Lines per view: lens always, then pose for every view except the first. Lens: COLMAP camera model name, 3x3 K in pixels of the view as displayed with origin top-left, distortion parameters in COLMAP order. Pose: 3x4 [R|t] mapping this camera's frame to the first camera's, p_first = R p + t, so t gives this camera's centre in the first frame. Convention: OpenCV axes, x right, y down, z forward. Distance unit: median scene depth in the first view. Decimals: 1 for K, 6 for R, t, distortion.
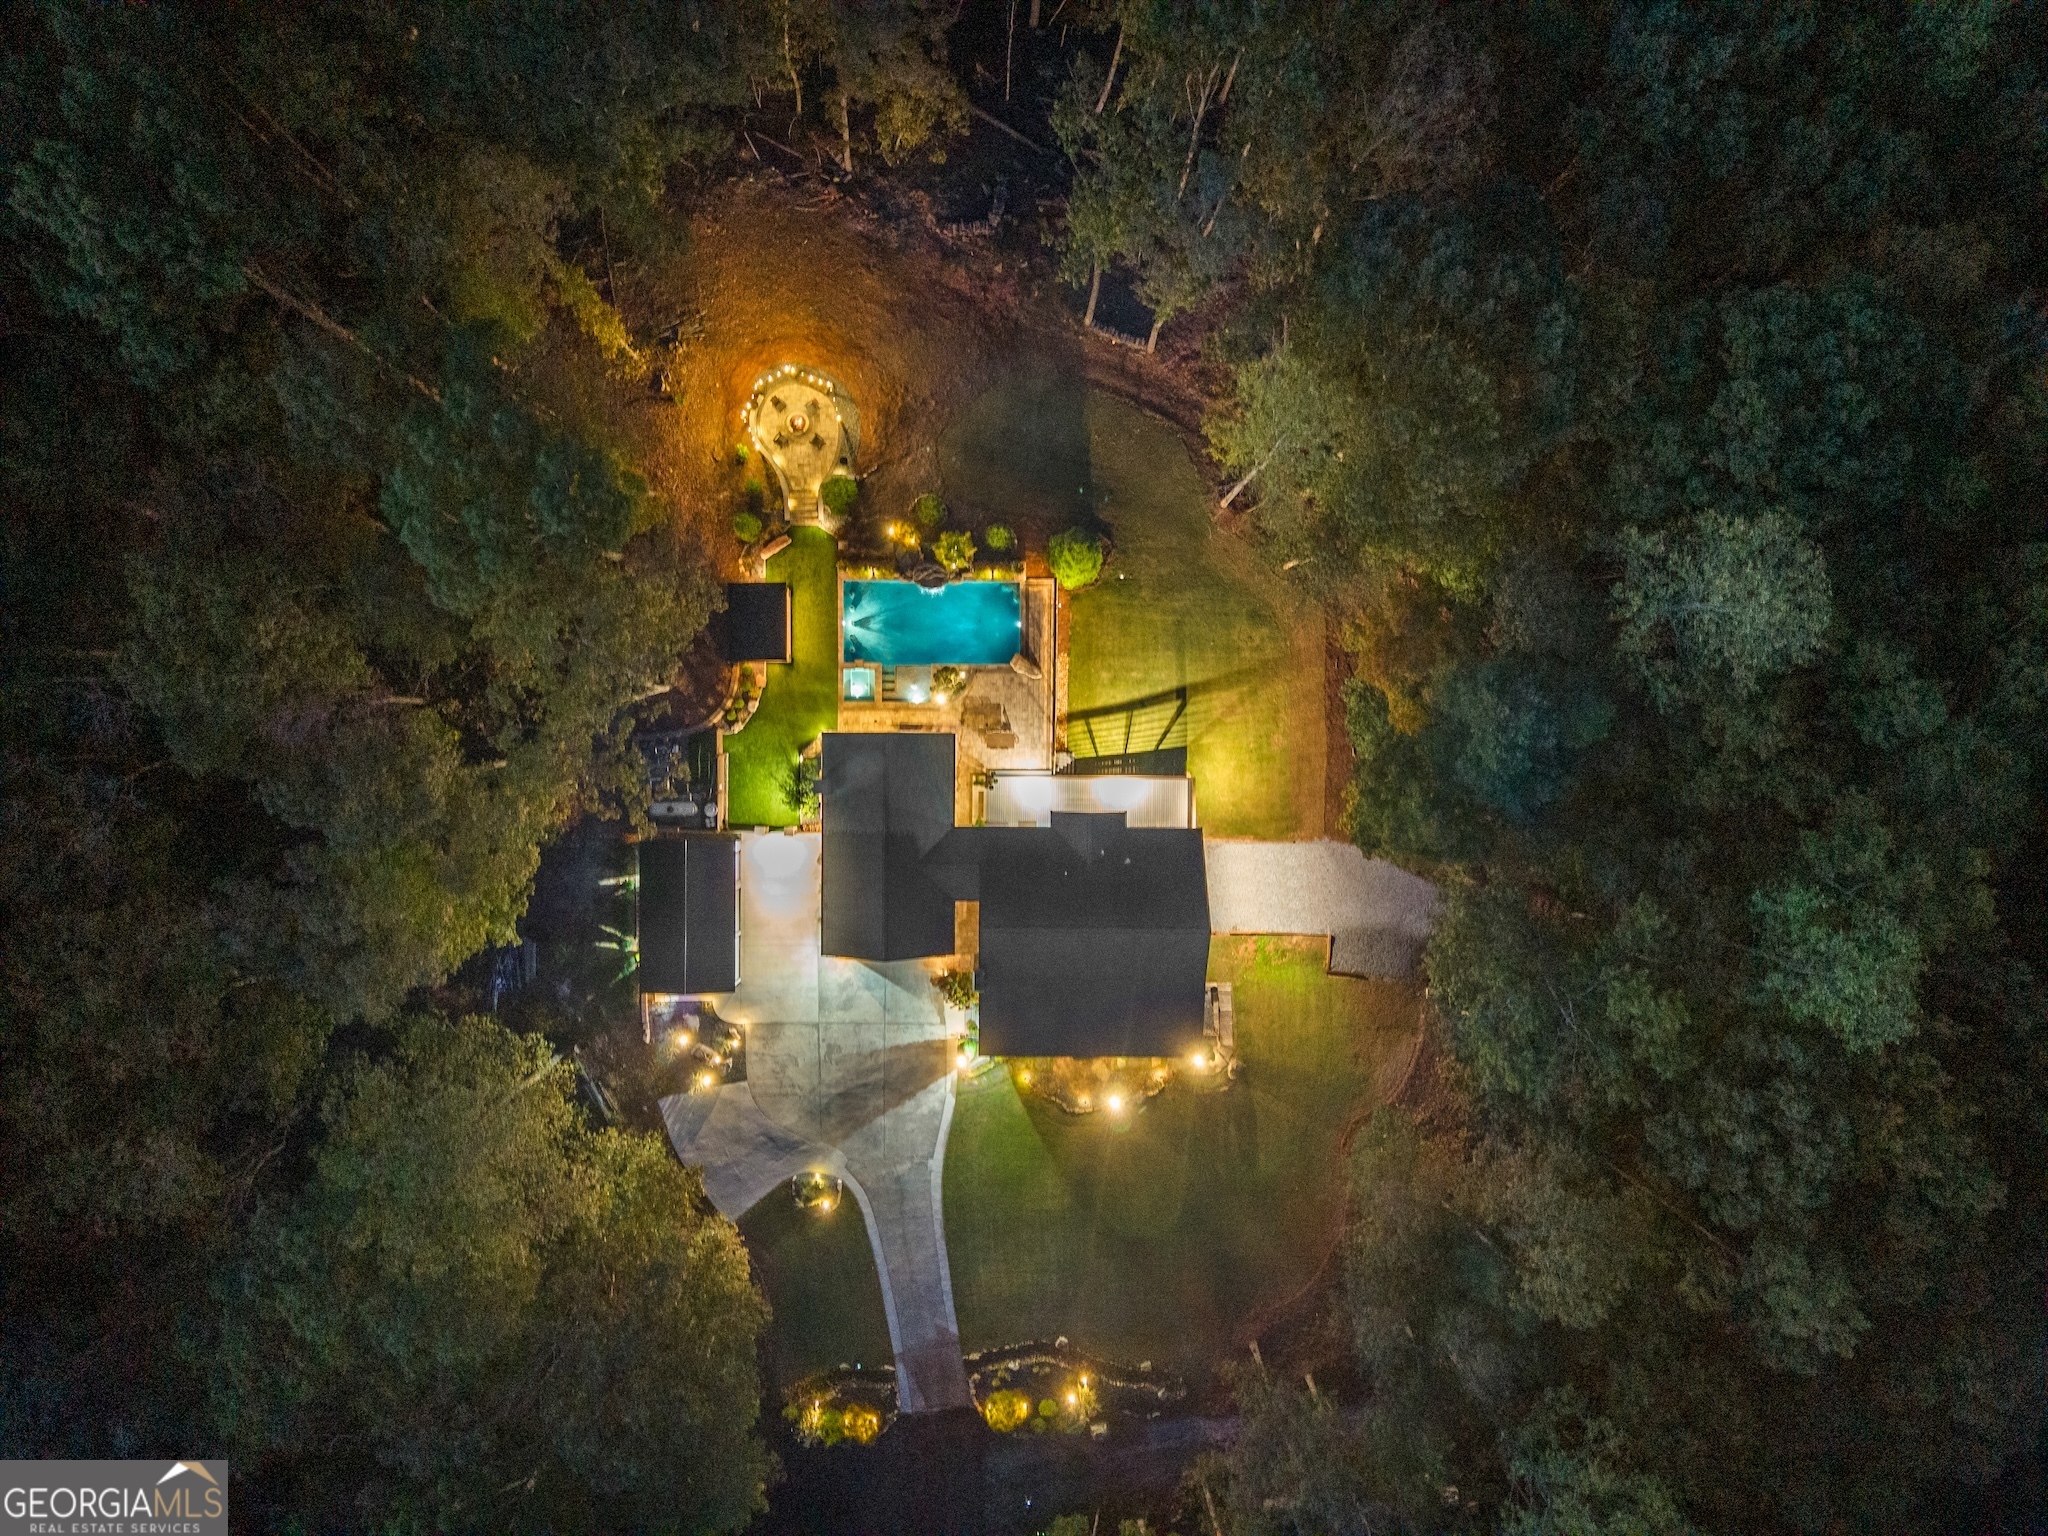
lens RADIAL K [[1362.3, 0, 1029.0], [0, 1362.3, 780.6], [0, 0, 1]] dist [0.040785, -0.044909]
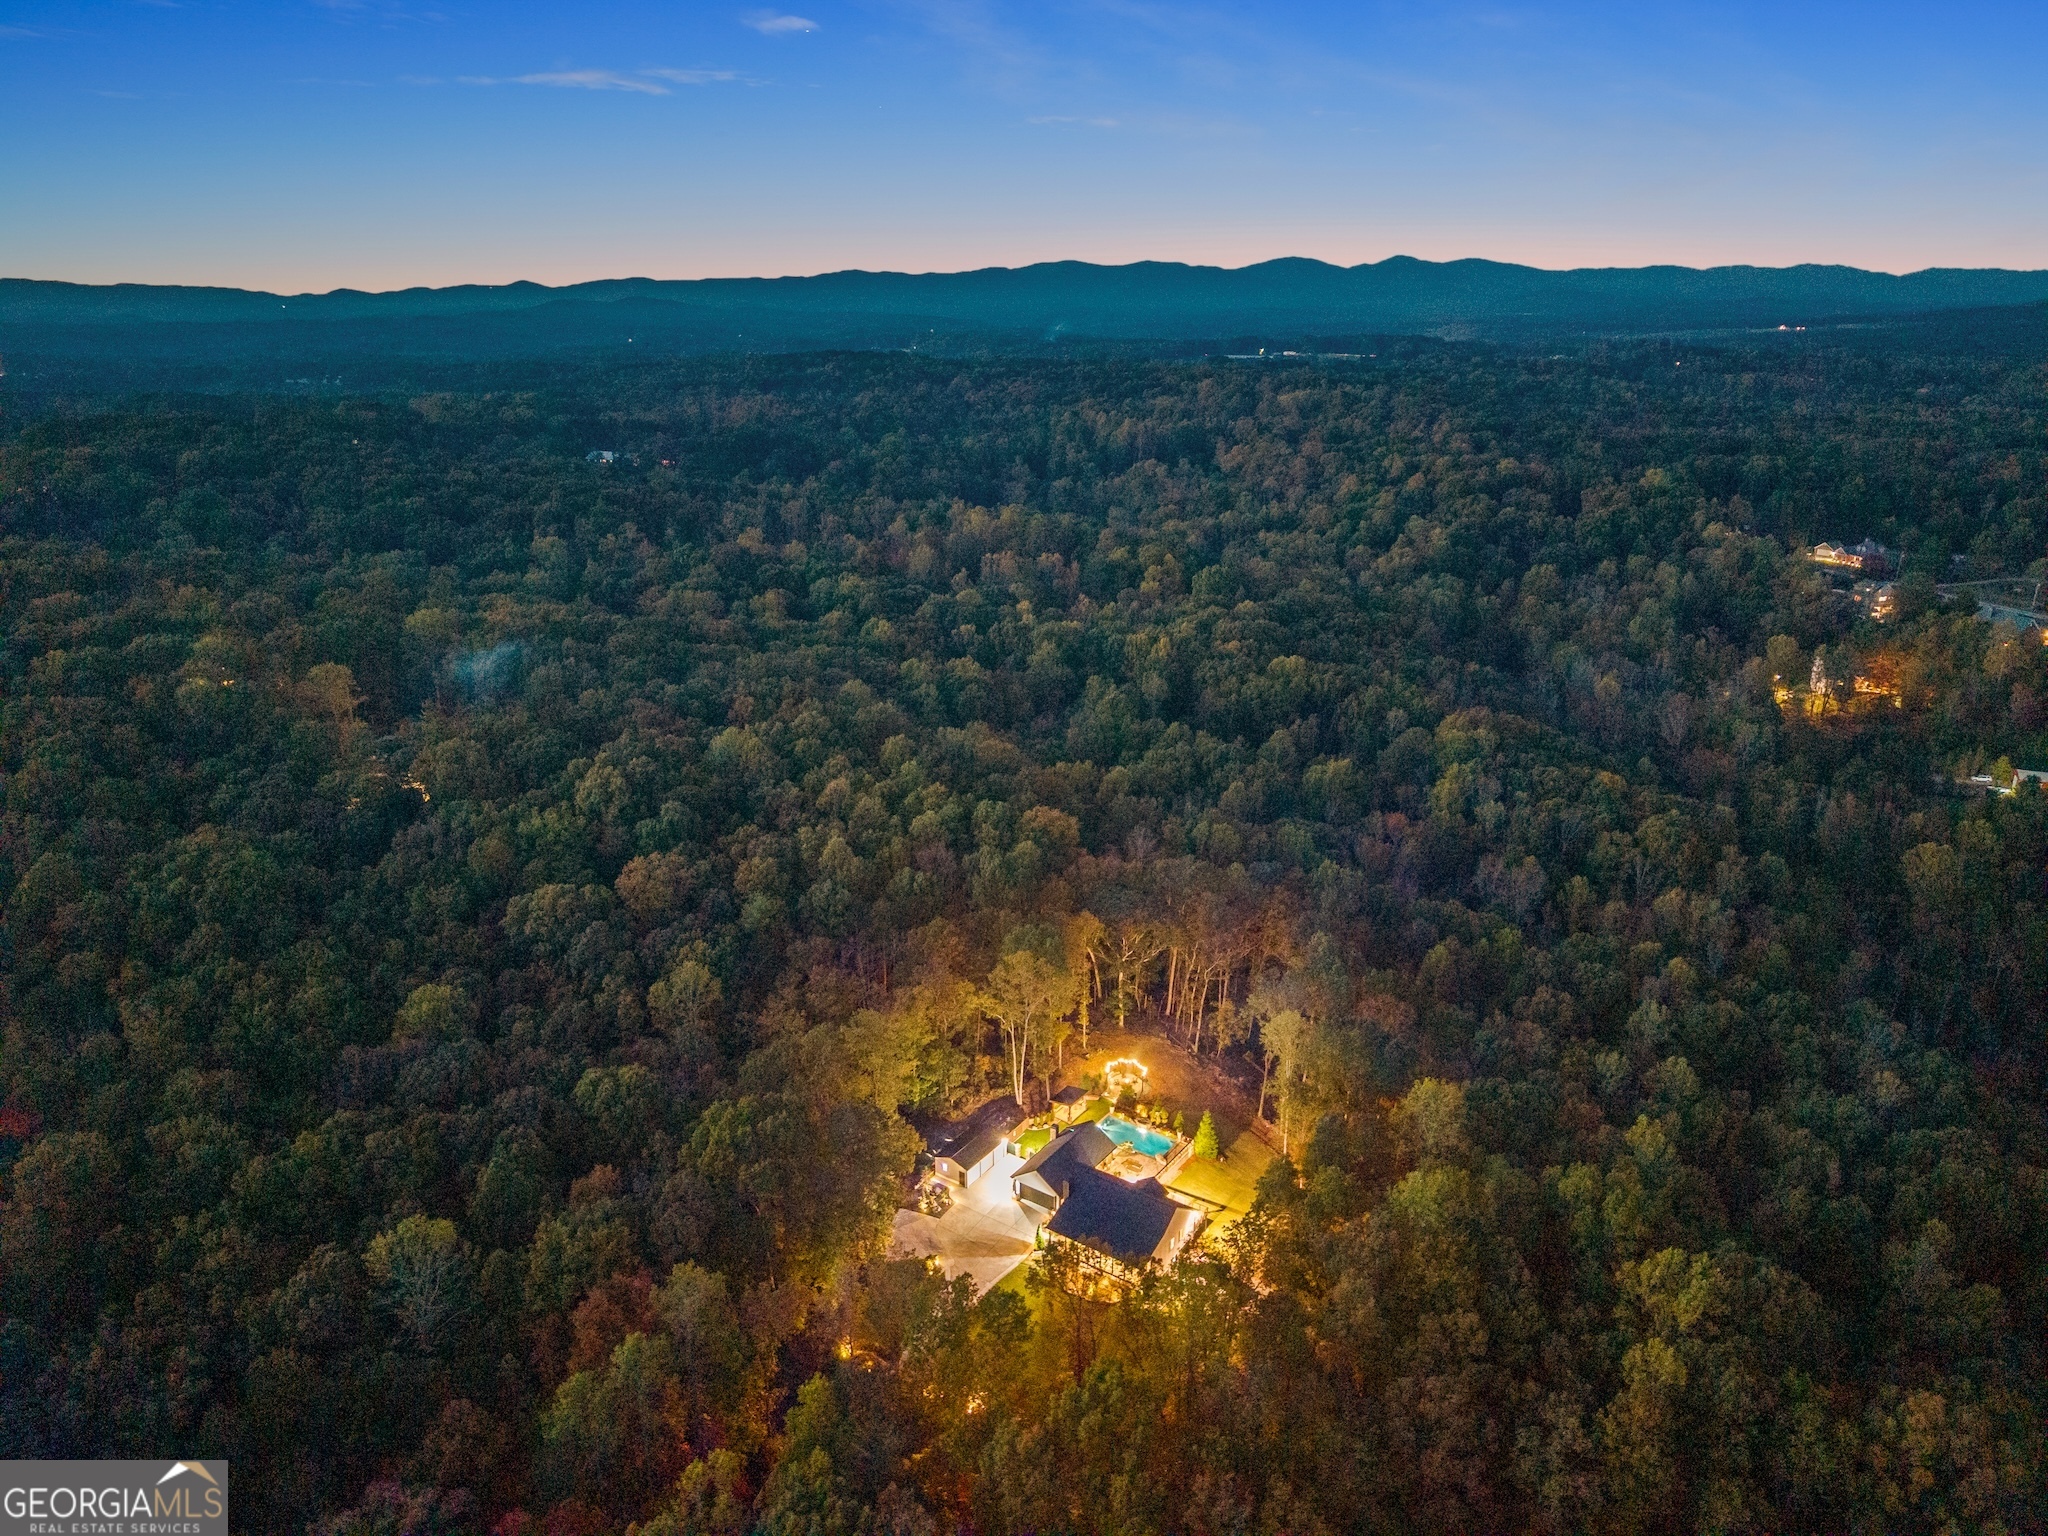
lens RADIAL K [[1362.3, 0, 1028.8], [0, 1362.3, 764.6], [0, 0, 1]] dist [0.040785, -0.044909]
pose [[0.826711, 0.150913, -0.542010, 0.893121], [-0.562272, 0.255862, -0.786375, 1.557457], [0.020006, 0.954861, 0.296377, -0.235913]]
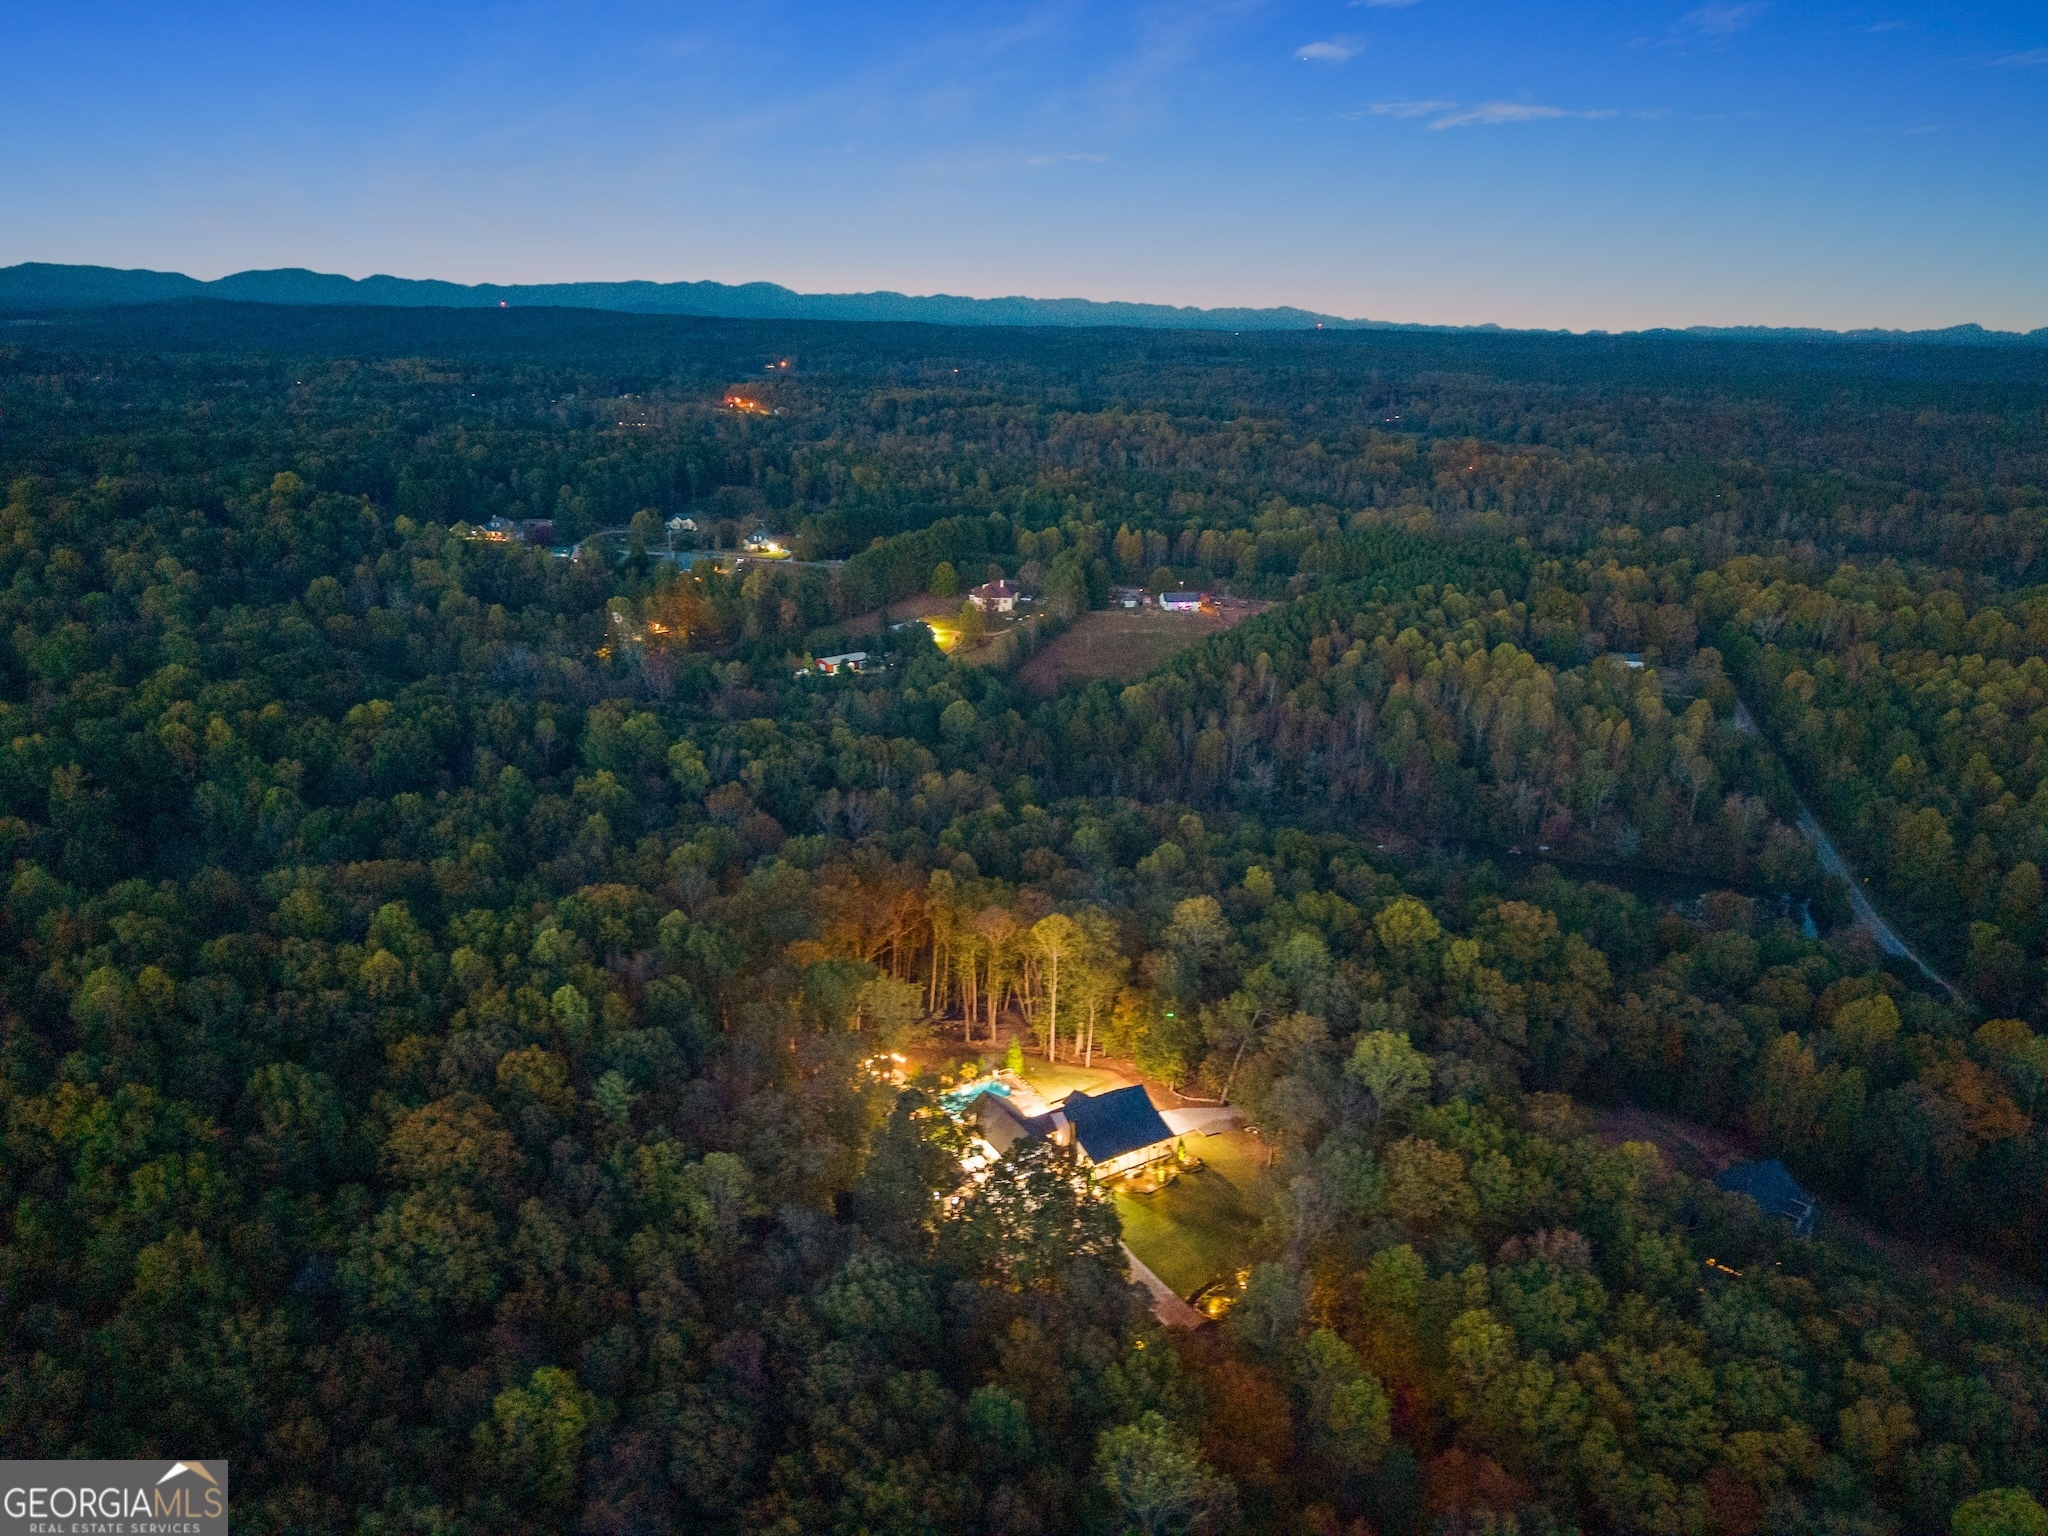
lens RADIAL K [[1362.3, 0, 1020.3], [0, 1362.3, 747.6], [0, 0, 1]] dist [0.040785, -0.044909]
pose [[0.850842, -0.171094, 0.496785, -1.070302], [0.525301, 0.256675, -0.811281, 1.678543], [0.011293, 0.951233, 0.308266, -0.302233]]
